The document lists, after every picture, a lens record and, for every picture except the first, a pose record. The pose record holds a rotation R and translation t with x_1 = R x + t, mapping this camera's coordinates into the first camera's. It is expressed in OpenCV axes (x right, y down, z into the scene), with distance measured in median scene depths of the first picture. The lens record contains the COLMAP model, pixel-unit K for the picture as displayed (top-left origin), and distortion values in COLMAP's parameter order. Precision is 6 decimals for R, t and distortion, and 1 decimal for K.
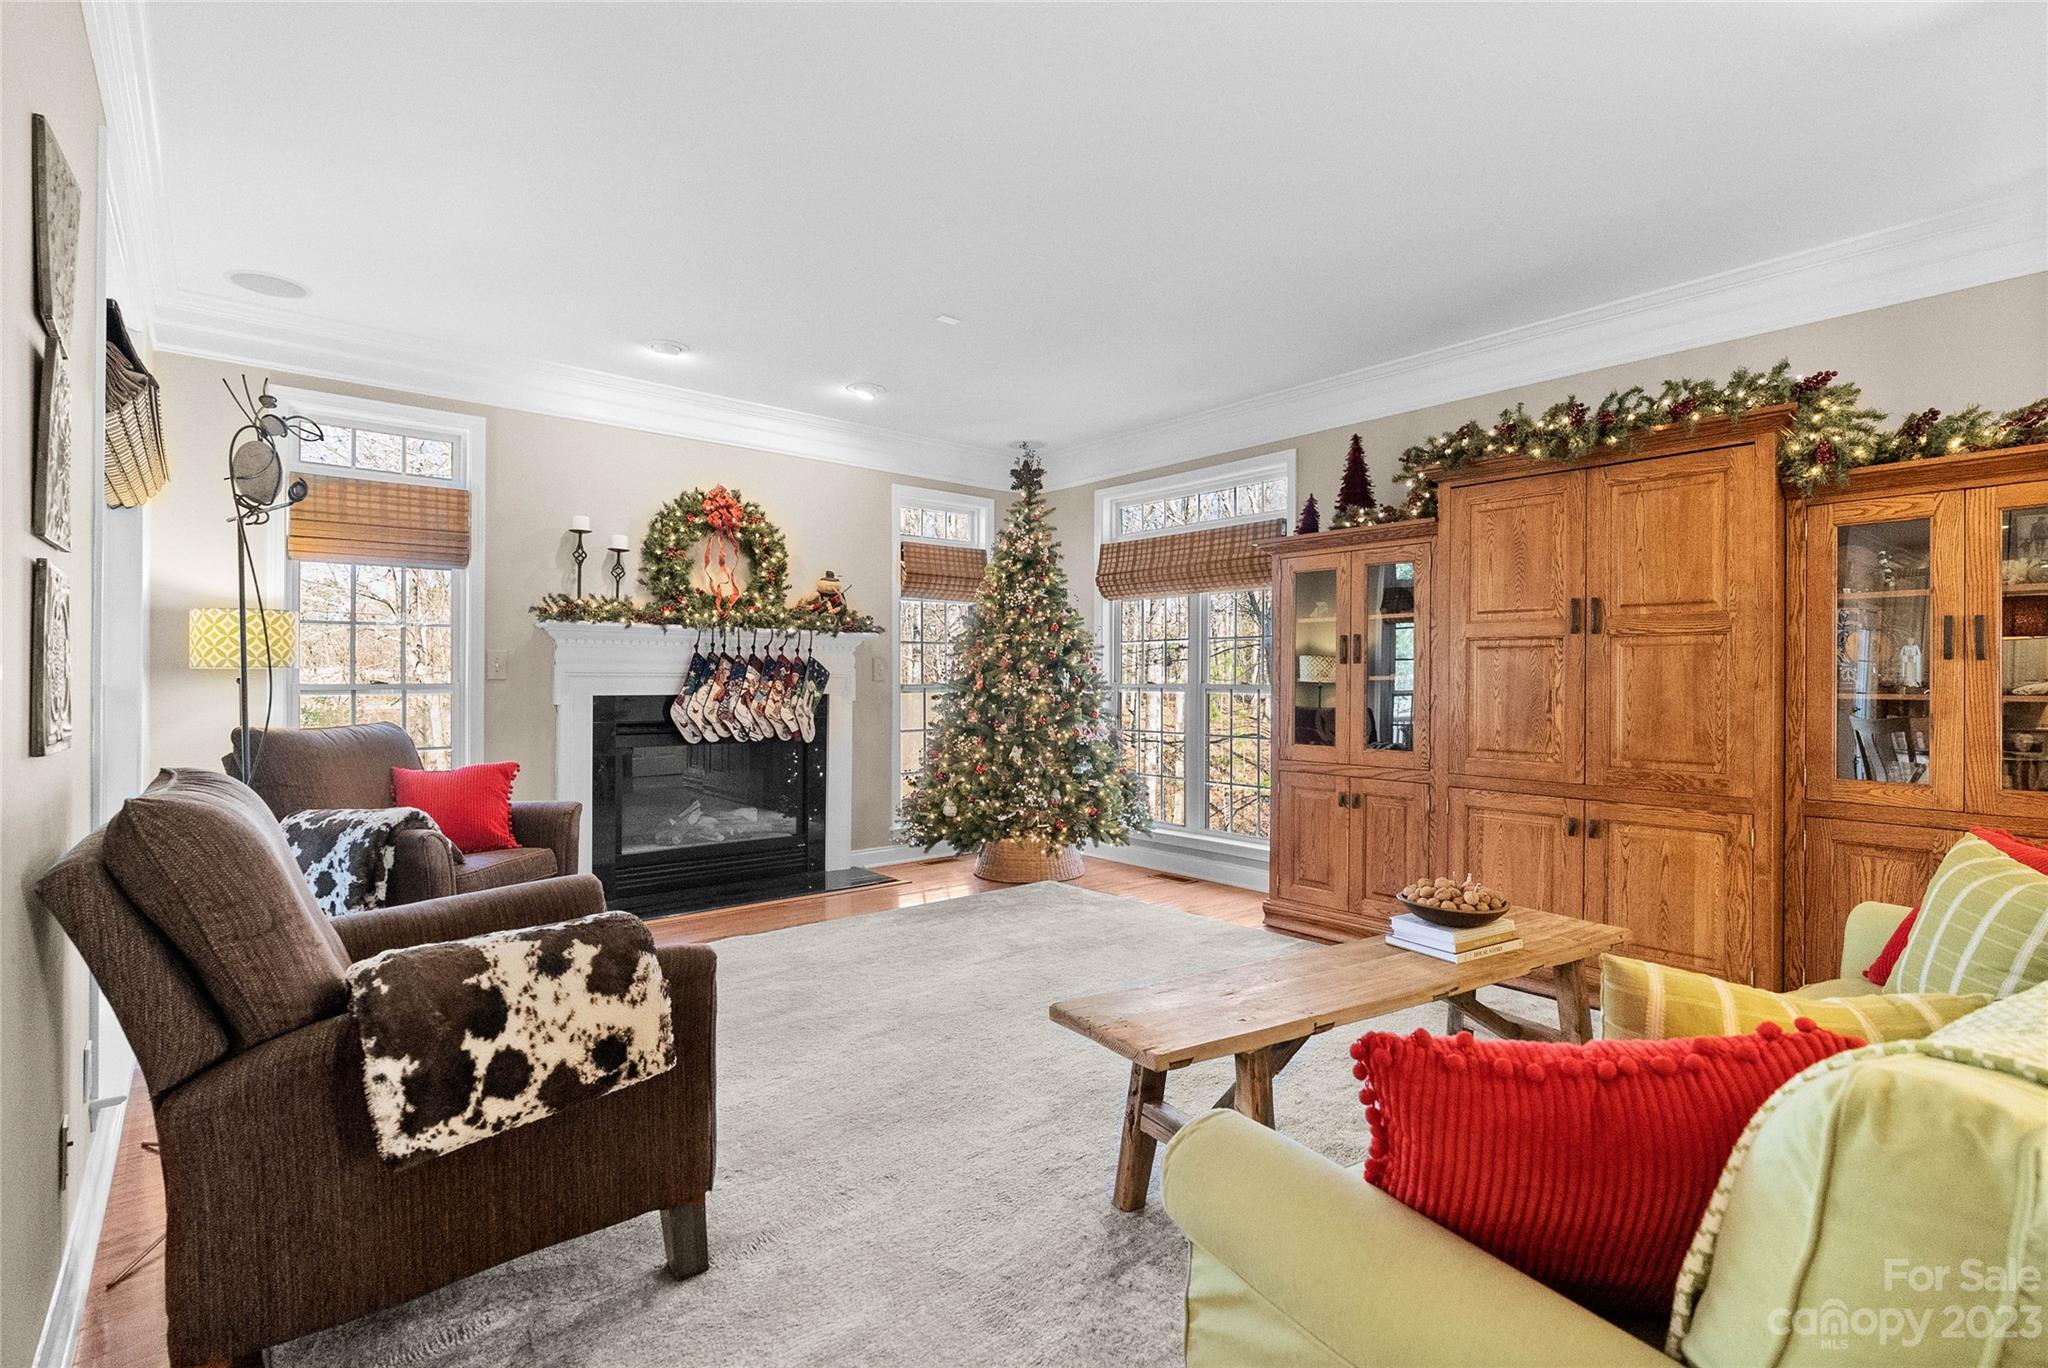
lens RADIAL K [[957.4, 0, 1013.2], [0, 957.4, 663.9], [0, 0, 1]] dist [-0.008683, 0.002974]
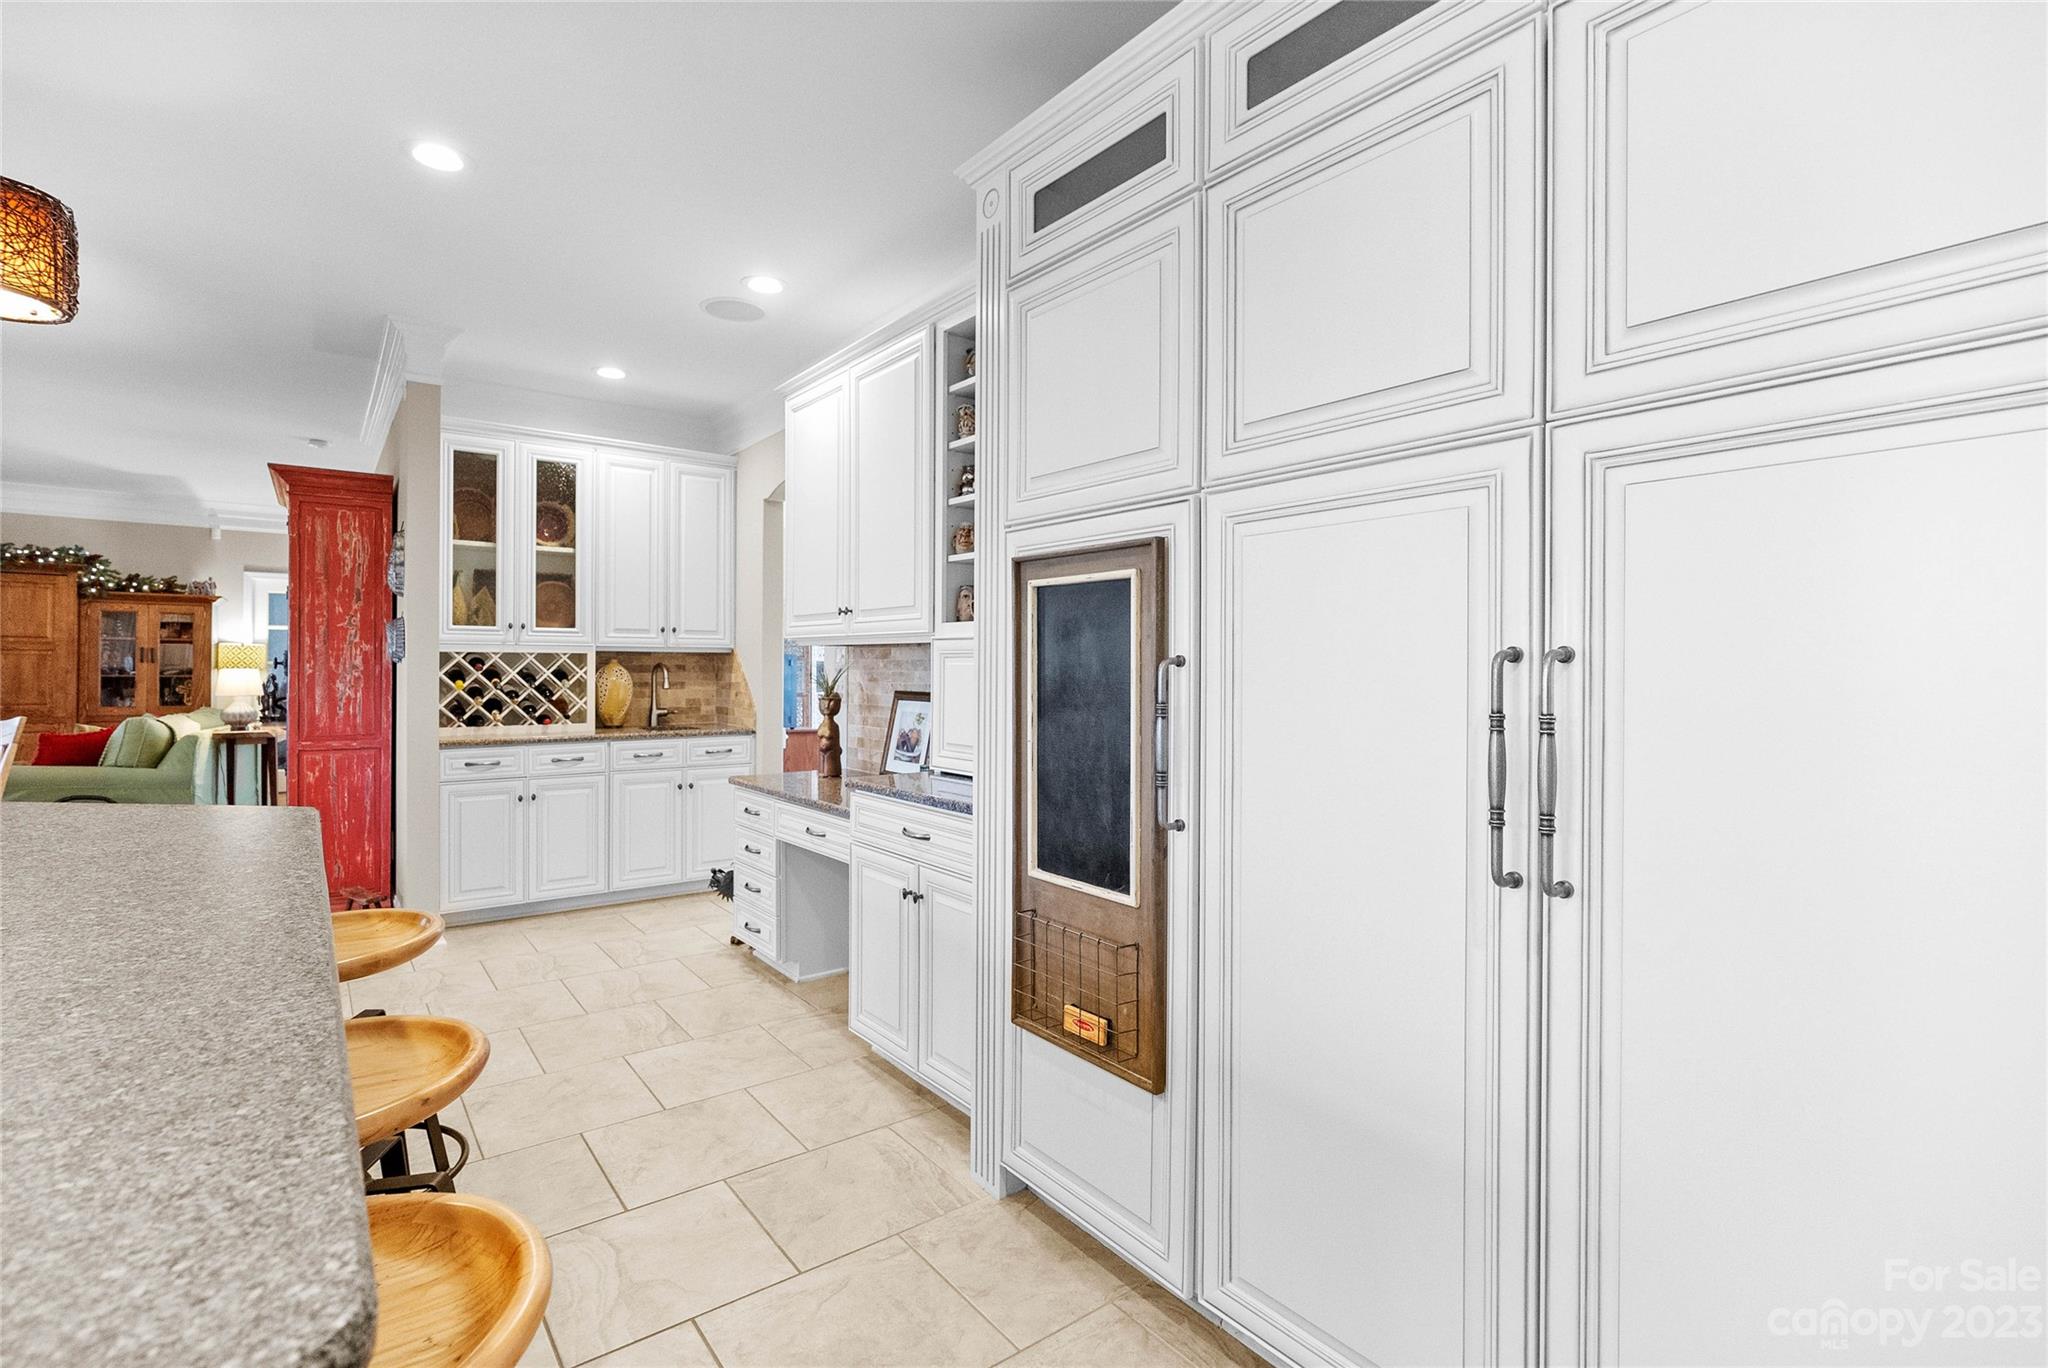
lens RADIAL K [[957.4, 0, 1048.7], [0, 957.4, 673.2], [0, 0, 1]] dist [-0.008683, 0.002974]
pose [[0.055371, -0.008352, 0.998431, -0.410189], [-0.014105, 0.999859, 0.009146, -0.008356], [-0.998366, -0.014590, 0.055245, -0.446403]]
